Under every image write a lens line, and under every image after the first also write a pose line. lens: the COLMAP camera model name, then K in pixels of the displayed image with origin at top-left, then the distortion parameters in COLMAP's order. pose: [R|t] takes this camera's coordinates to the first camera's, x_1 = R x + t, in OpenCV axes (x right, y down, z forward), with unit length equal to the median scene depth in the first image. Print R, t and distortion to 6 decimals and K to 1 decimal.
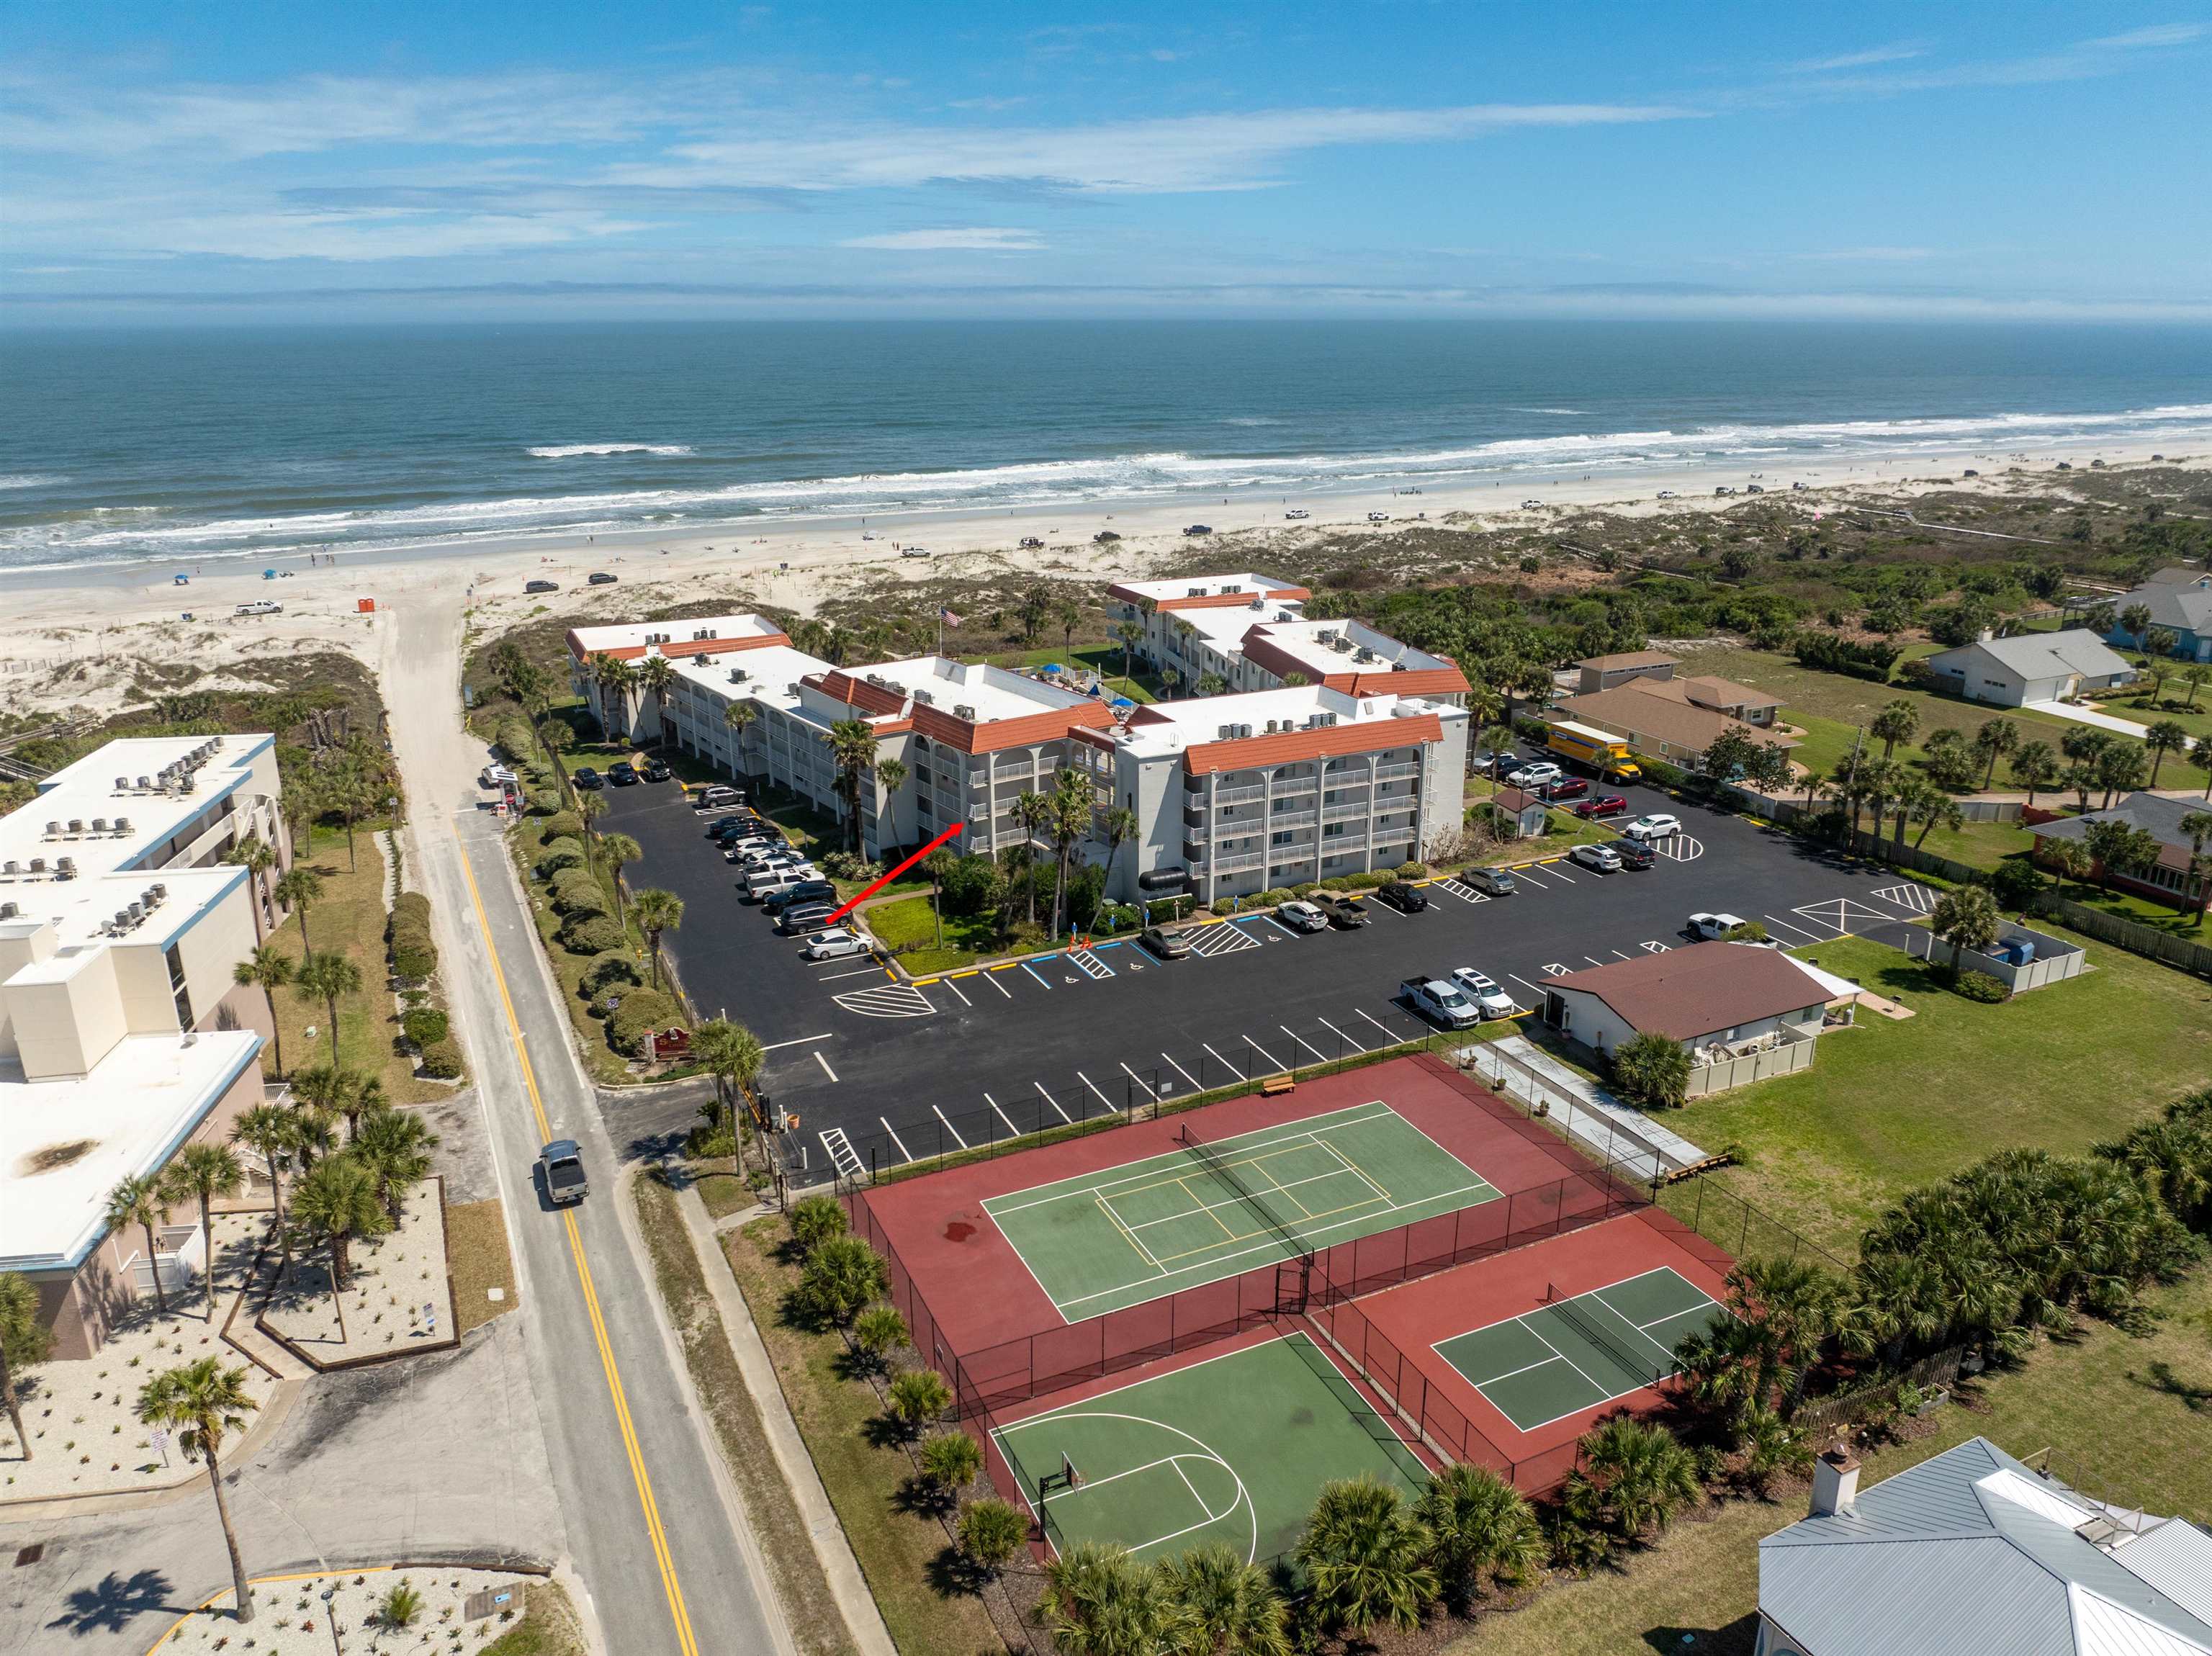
lens RADIAL K [[1569.2, 0, 1120.7], [0, 1569.2, 807.8], [0, 0, 1]] dist [-0.047090, 0.020561]
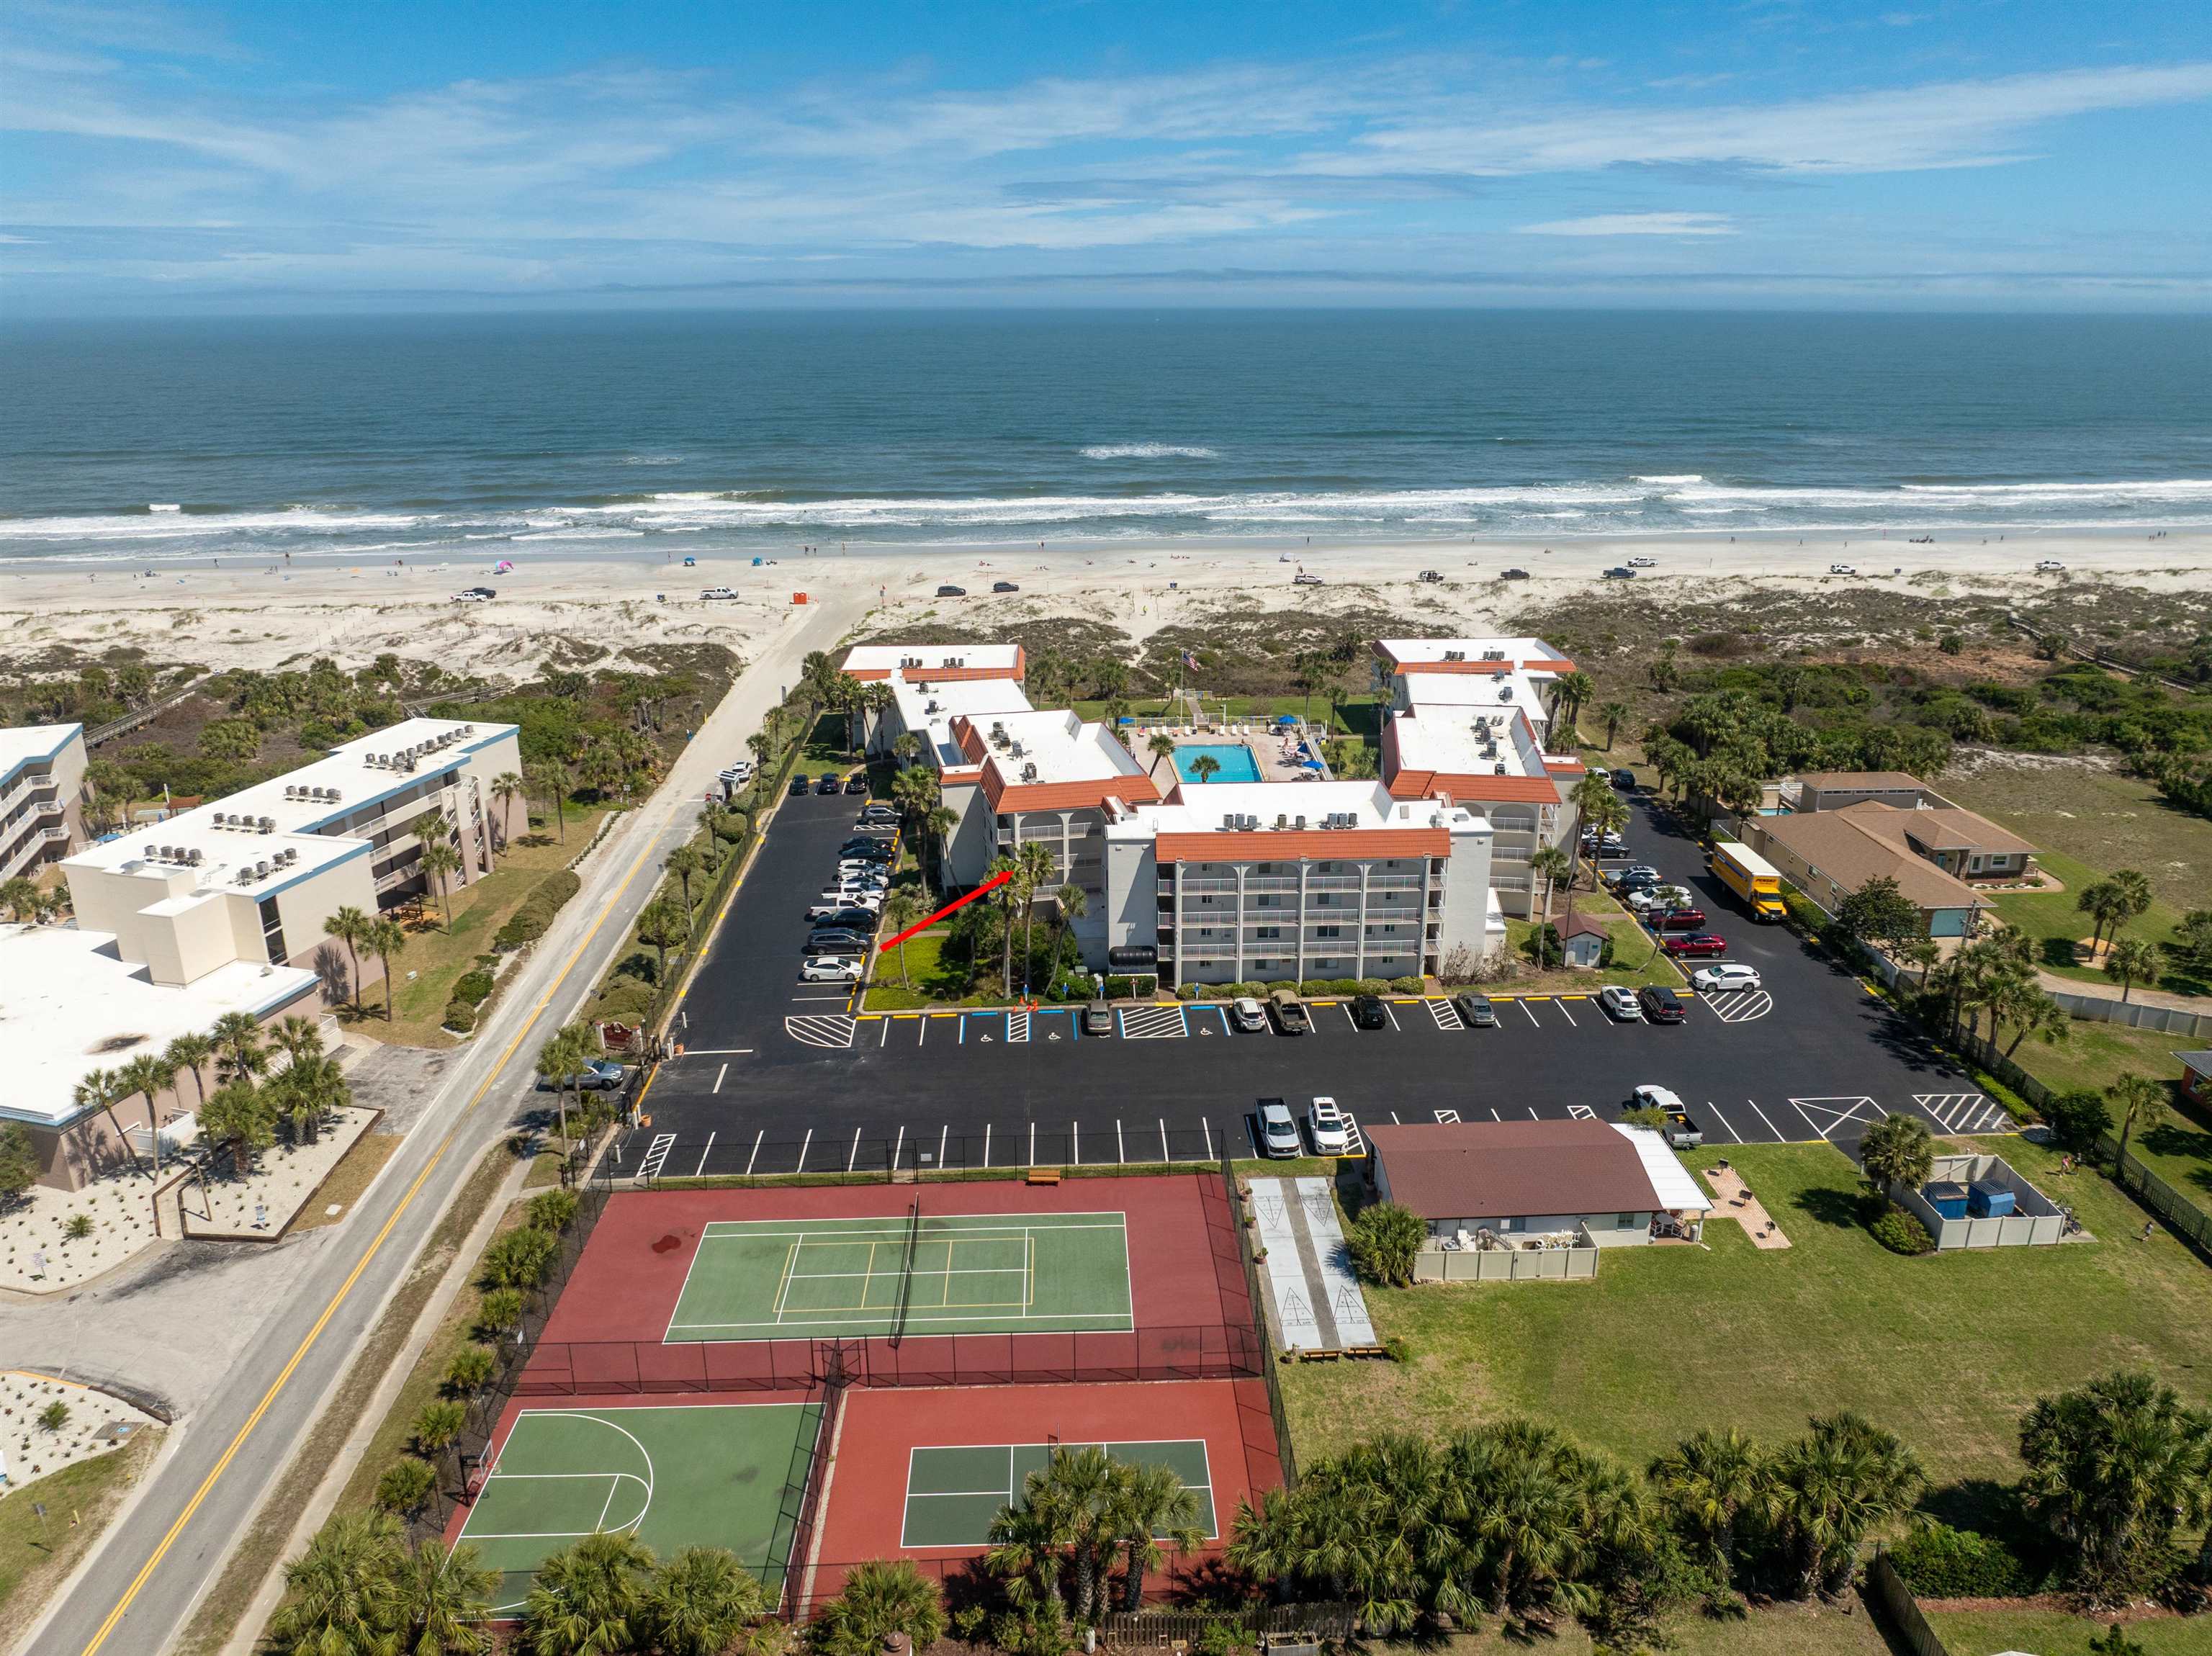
lens RADIAL K [[1569.2, 0, 1118.2], [0, 1569.2, 806.7], [0, 0, 1]] dist [-0.047090, 0.020561]
pose [[0.919369, 0.119926, -0.374670, 0.368820], [-0.117190, 0.992651, 0.030170, -0.077563], [0.375535, 0.016171, 0.926667, 0.027290]]
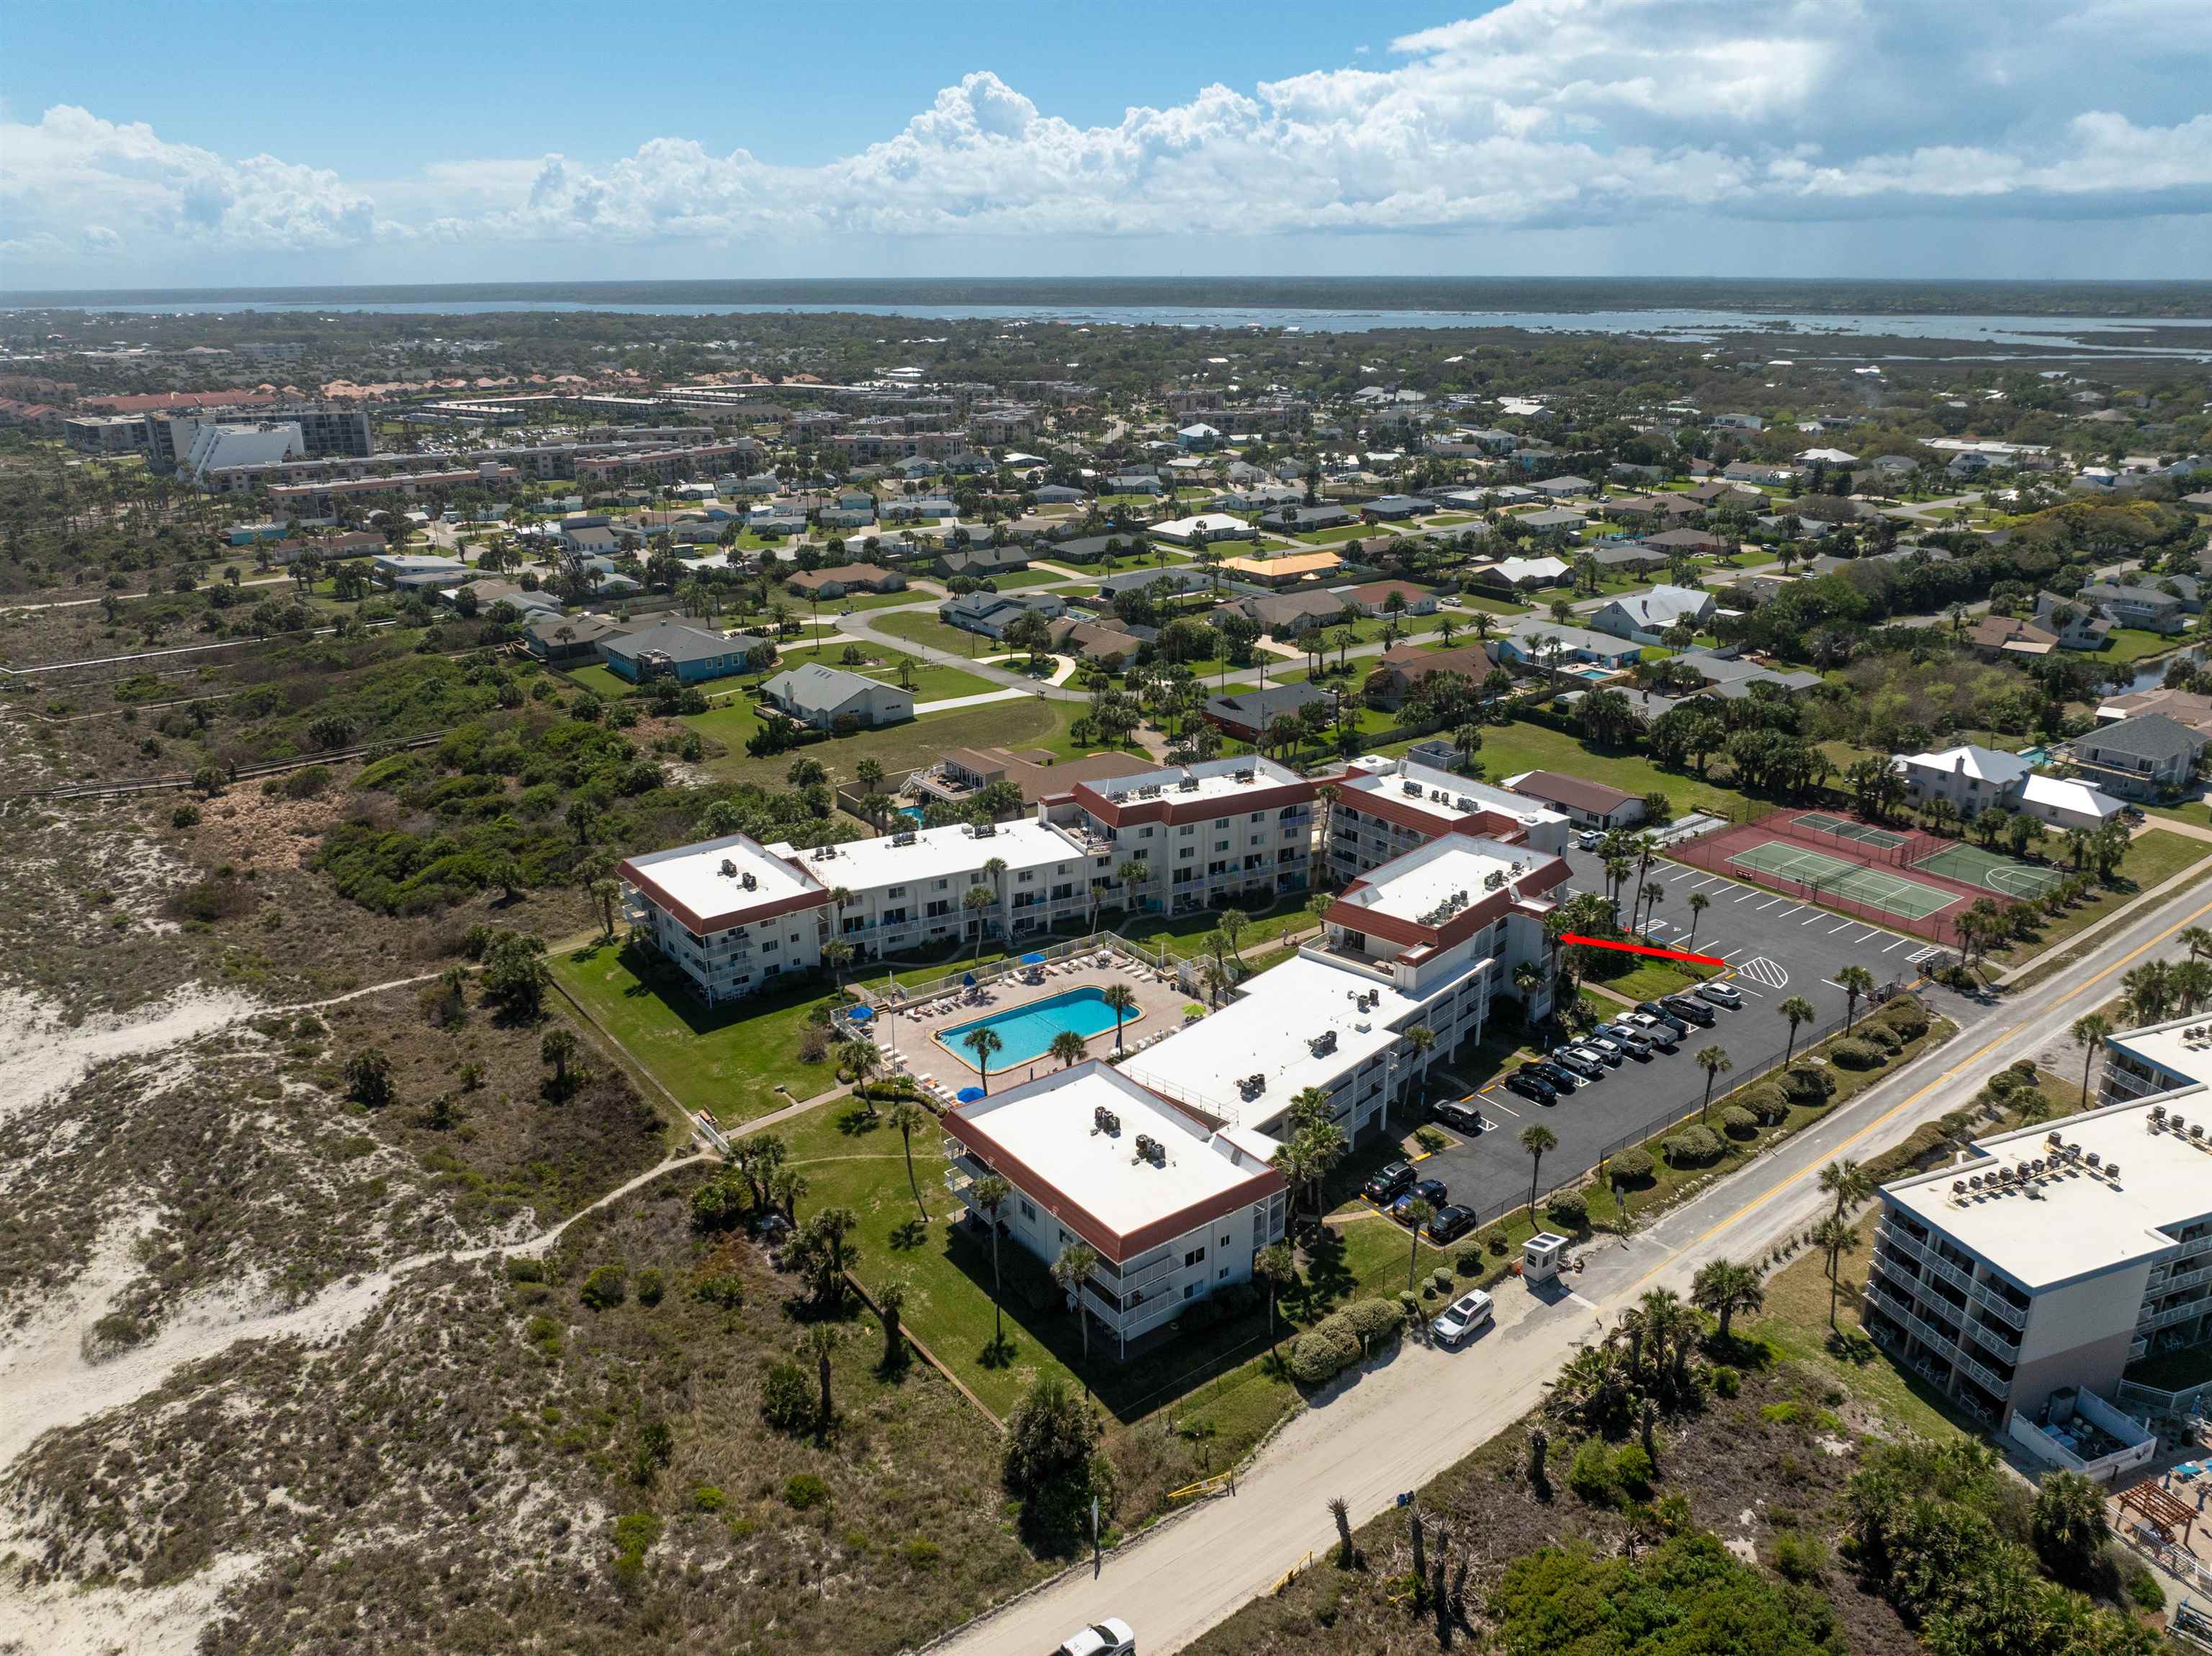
lens RADIAL K [[1569.2, 0, 1119.4], [0, 1569.2, 808.9], [0, 0, 1]] dist [-0.047090, 0.020561]
pose [[-0.204472, -0.314476, 0.926982, -1.172260], [0.299233, 0.881578, 0.365077, -0.652335], [-0.932015, 0.352031, -0.086157, 1.384491]]
